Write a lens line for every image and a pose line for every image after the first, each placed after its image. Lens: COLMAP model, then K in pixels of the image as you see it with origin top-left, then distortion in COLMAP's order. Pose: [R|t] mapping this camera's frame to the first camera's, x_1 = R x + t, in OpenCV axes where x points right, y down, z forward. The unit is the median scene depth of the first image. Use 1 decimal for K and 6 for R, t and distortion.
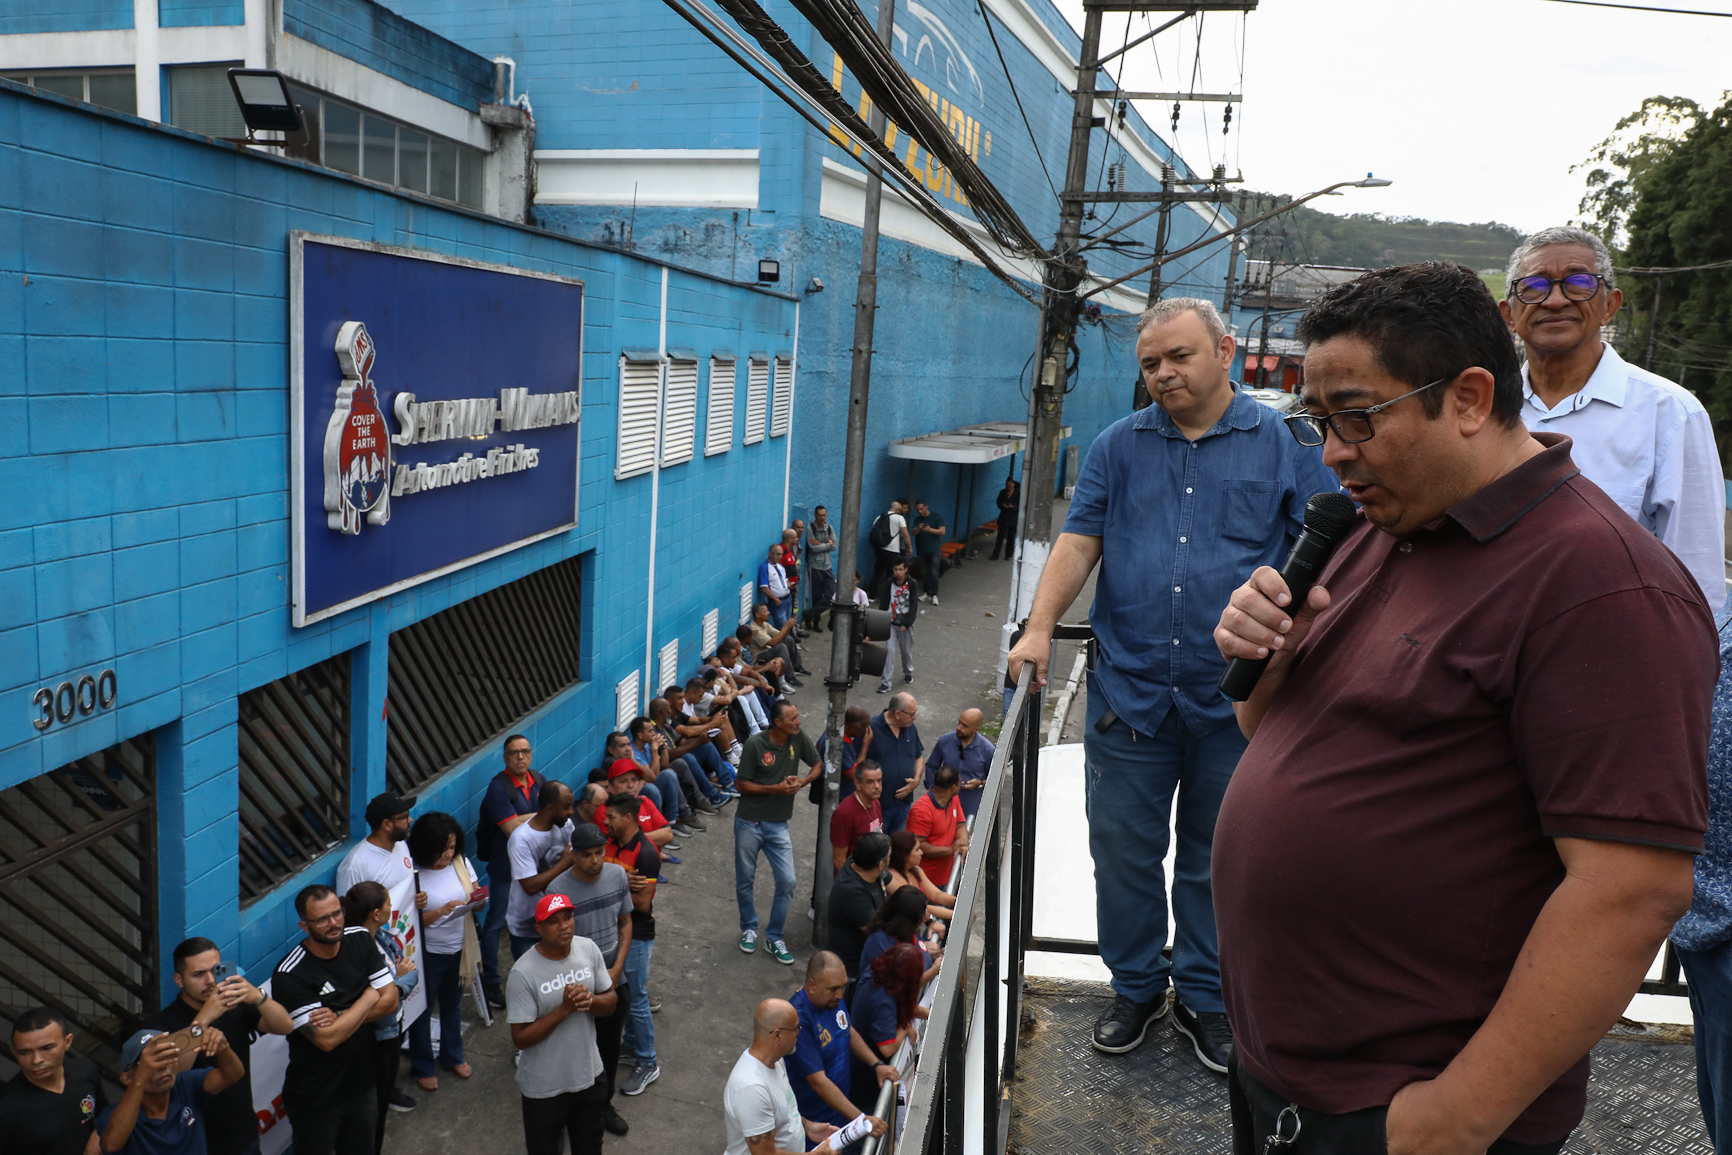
lens RADIAL K [[1394.0, 0, 861.9], [0, 1394.0, 580.5], [0, 0, 1]] dist [0.000967, 0.010915]
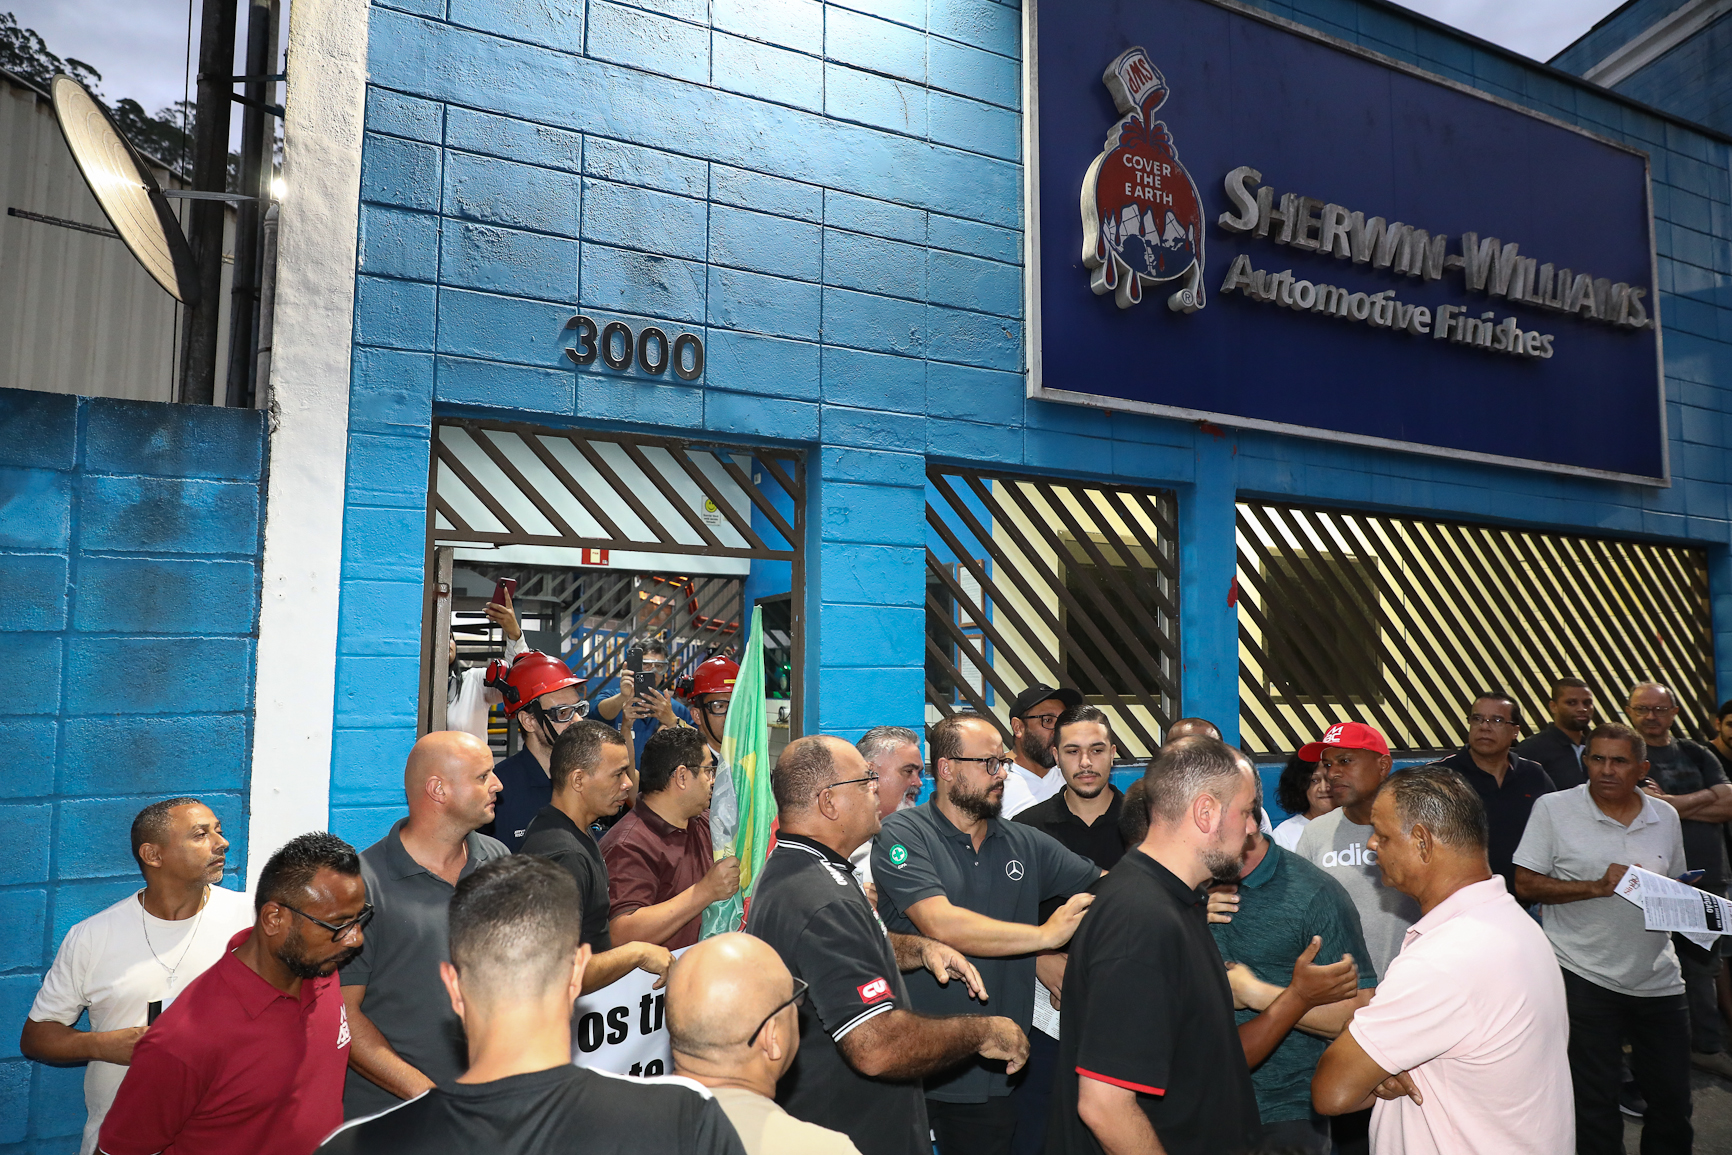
lens RADIAL K [[1143.3, 0, 868.3], [0, 1143.3, 581.7], [0, 0, 1]] dist [-0.007664, 0.011523]
pose [[0.561141, -0.136684, -0.816357, 0.020358], [-0.103861, 0.966849, -0.233272, 0.126397], [0.821178, 0.215686, 0.528343, 0.269262]]
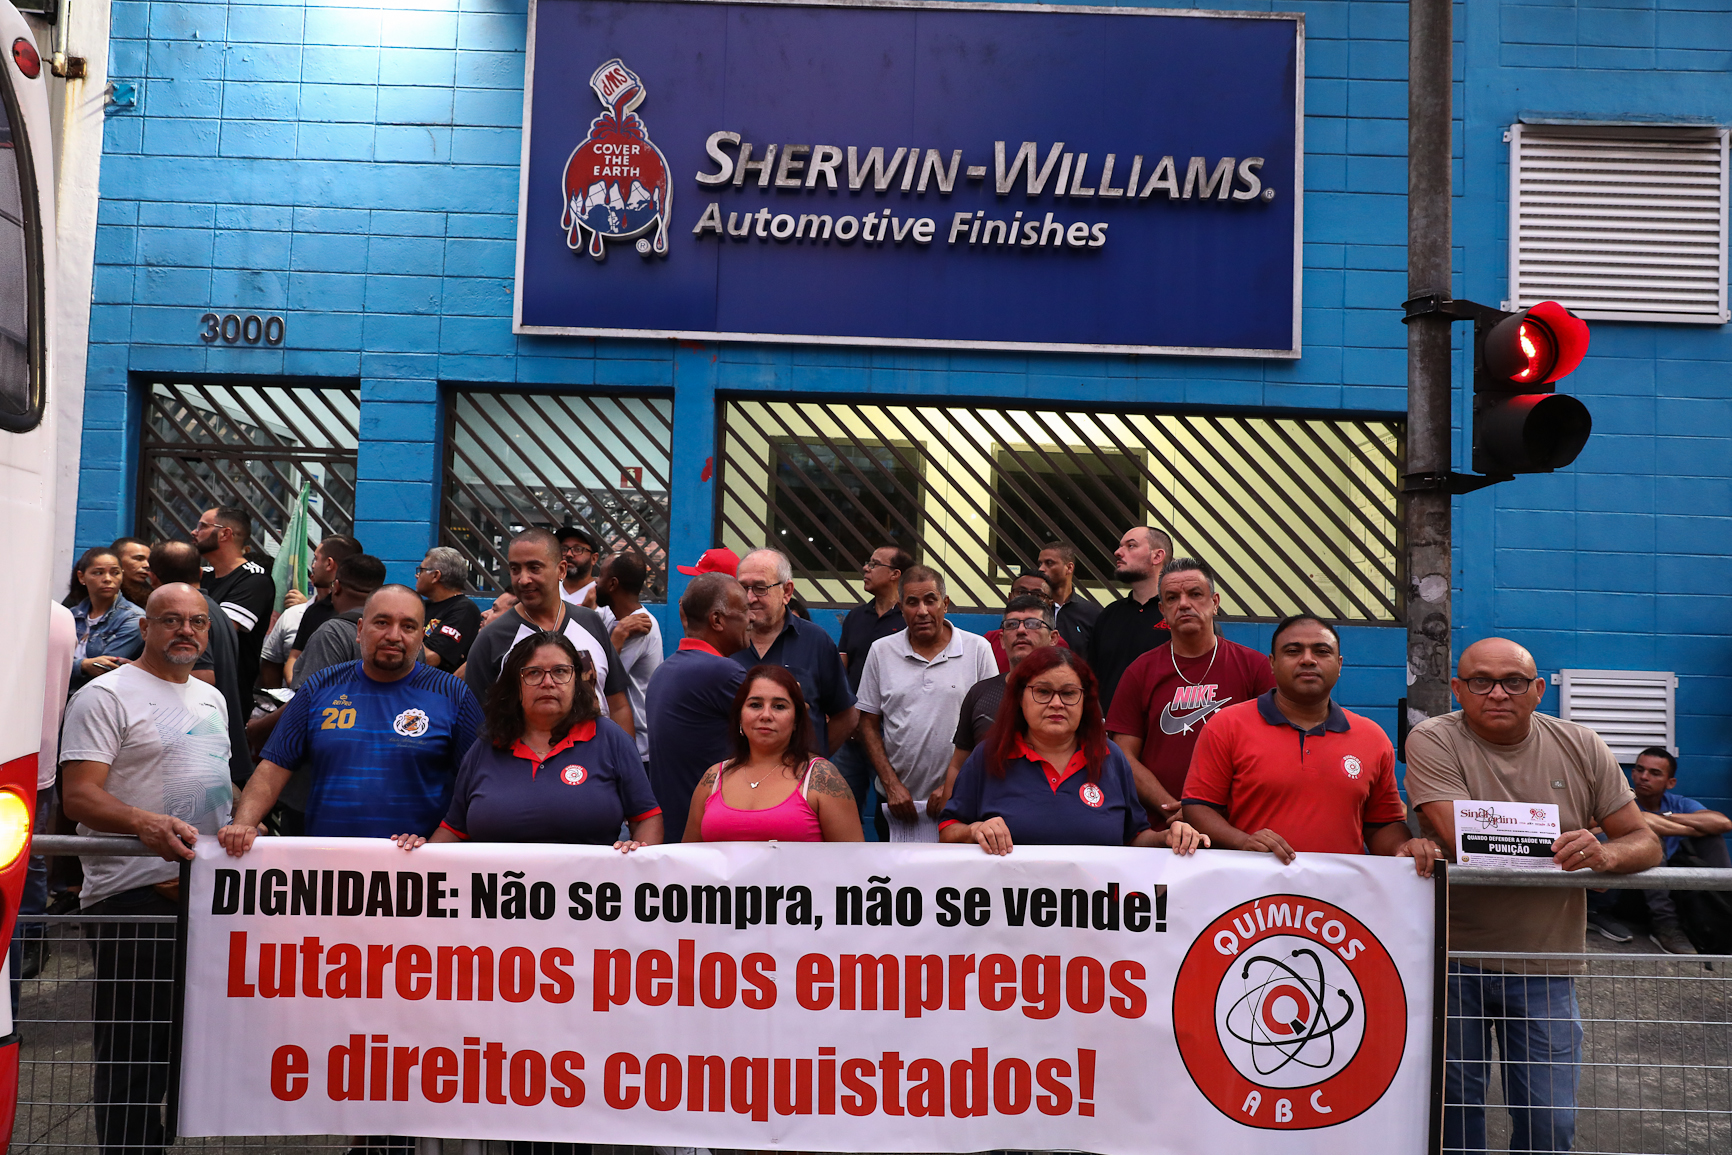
lens RADIAL K [[1082.4, 0, 838.0], [0, 1082.4, 580.4], [0, 0, 1]] dist [0.000937, 0.004337]
pose [[0.127796, -0.104734, -0.986255, 0.194886], [-0.186093, 0.974215, -0.127569, 0.123826], [0.974186, 0.199837, 0.105010, 0.524379]]
